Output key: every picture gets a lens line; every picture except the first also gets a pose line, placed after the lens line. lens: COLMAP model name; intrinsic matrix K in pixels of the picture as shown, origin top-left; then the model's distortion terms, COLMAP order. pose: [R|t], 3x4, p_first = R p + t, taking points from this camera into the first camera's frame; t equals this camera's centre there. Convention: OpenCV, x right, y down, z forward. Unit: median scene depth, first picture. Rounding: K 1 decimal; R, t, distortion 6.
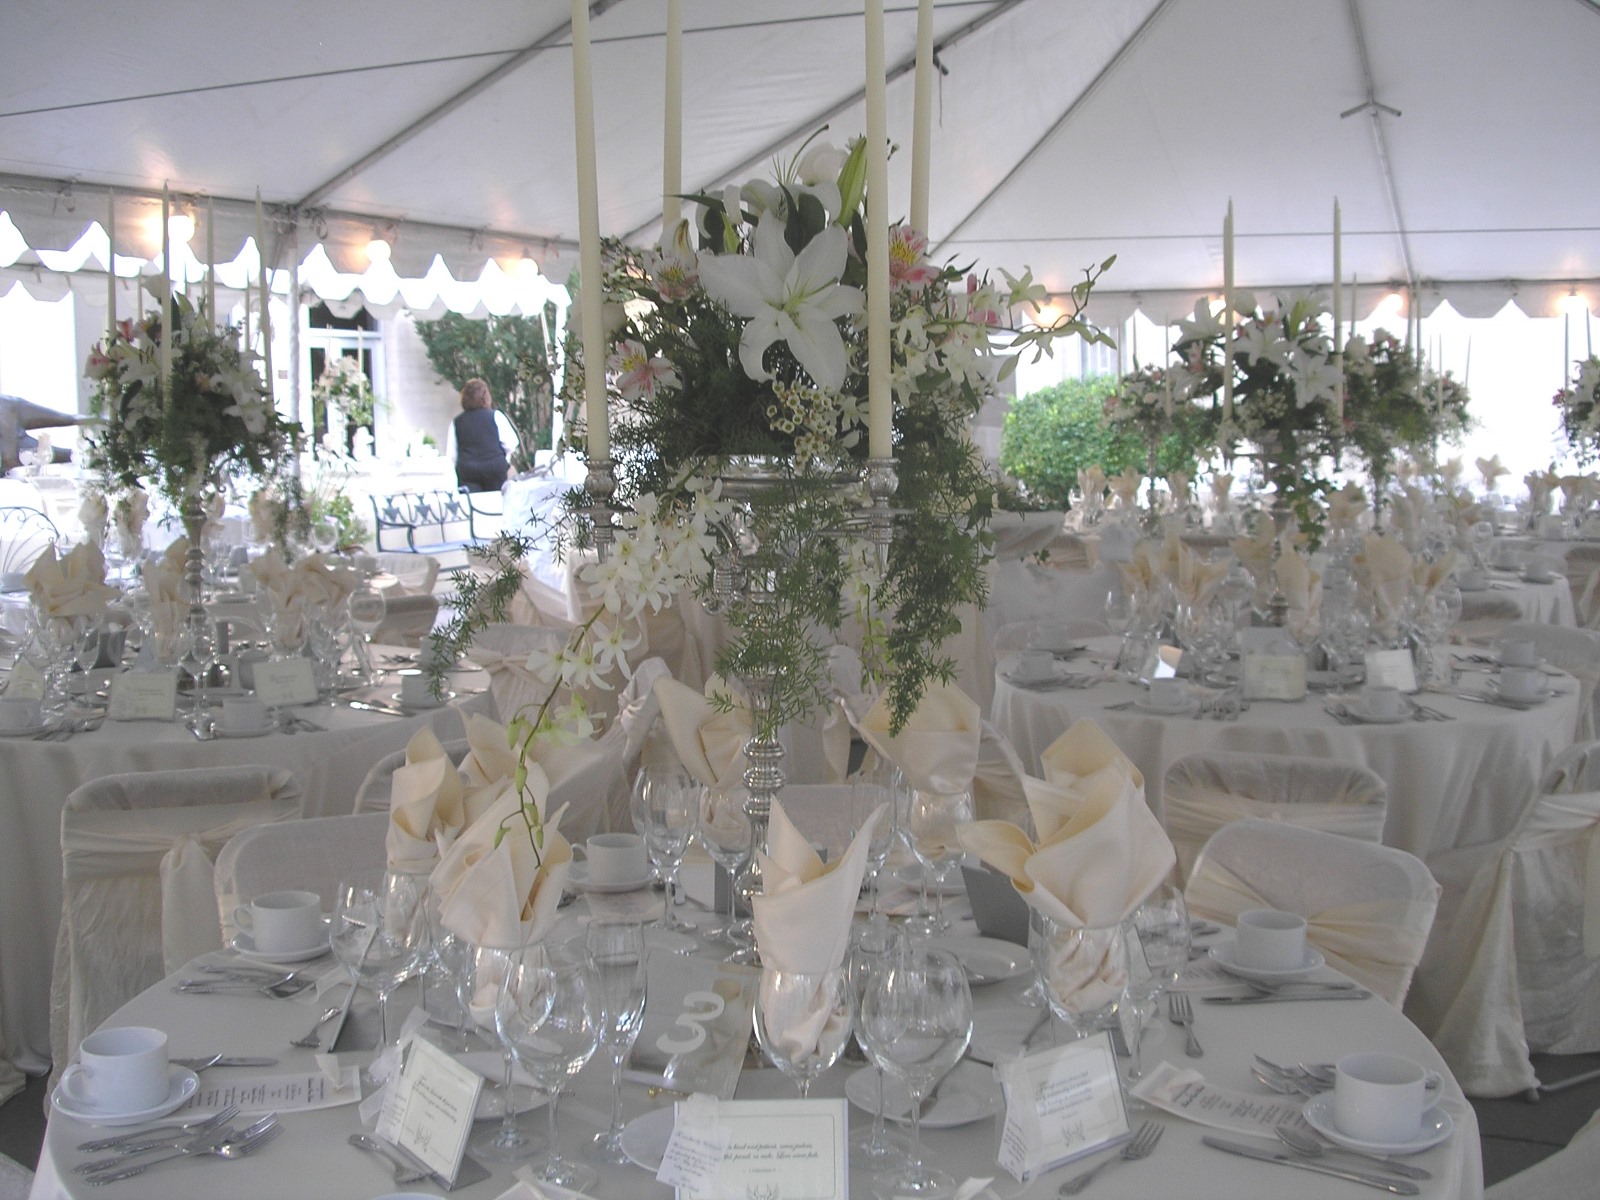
lens RADIAL K [[1714.4, 0, 794.5], [0, 1714.4, 600.0], [0, 0, 1]] dist [-0.178536, 0.000000]
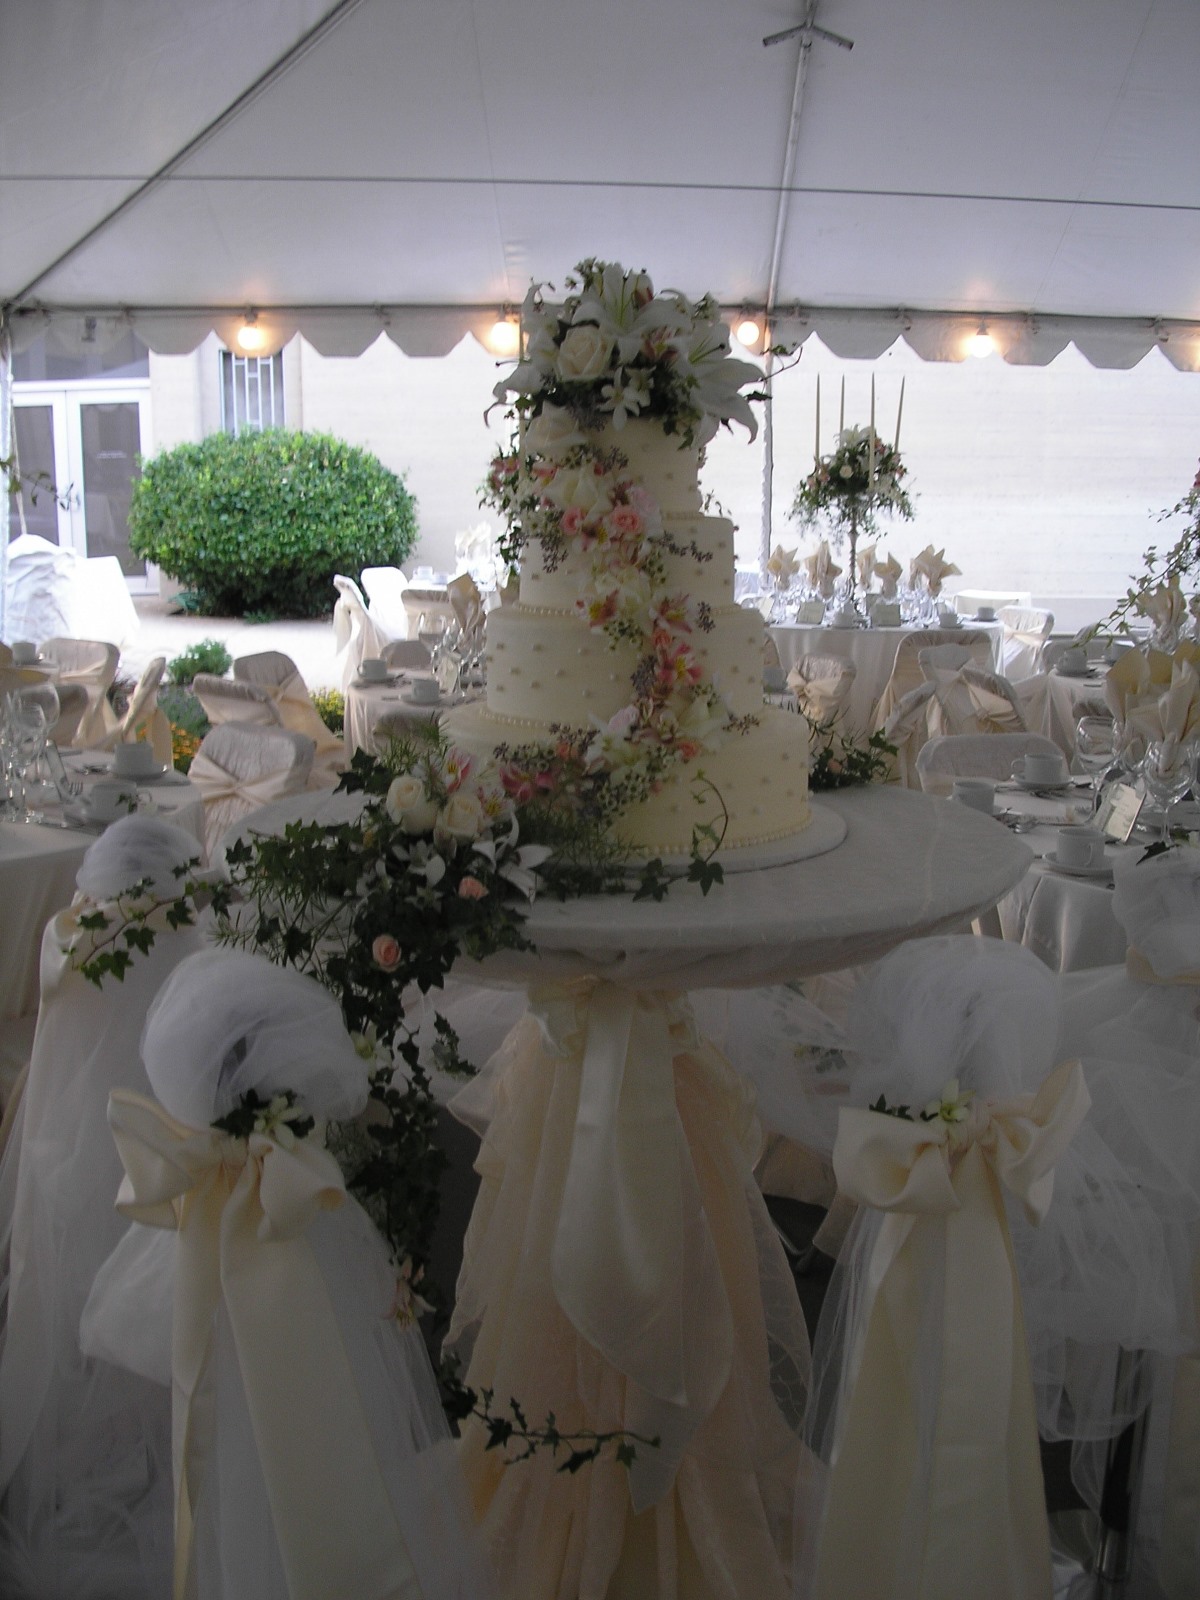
lens RADIAL K [[1714.4, 0, 599.7], [0, 1714.4, 800.0], [0, 0, 1]] dist [-0.178536, 0.000000]
pose [[0.907206, -0.059165, 0.416506, -0.011990], [0.024676, 0.995840, 0.087711, -0.028311], [-0.419963, -0.069295, 0.904892, 0.232890]]
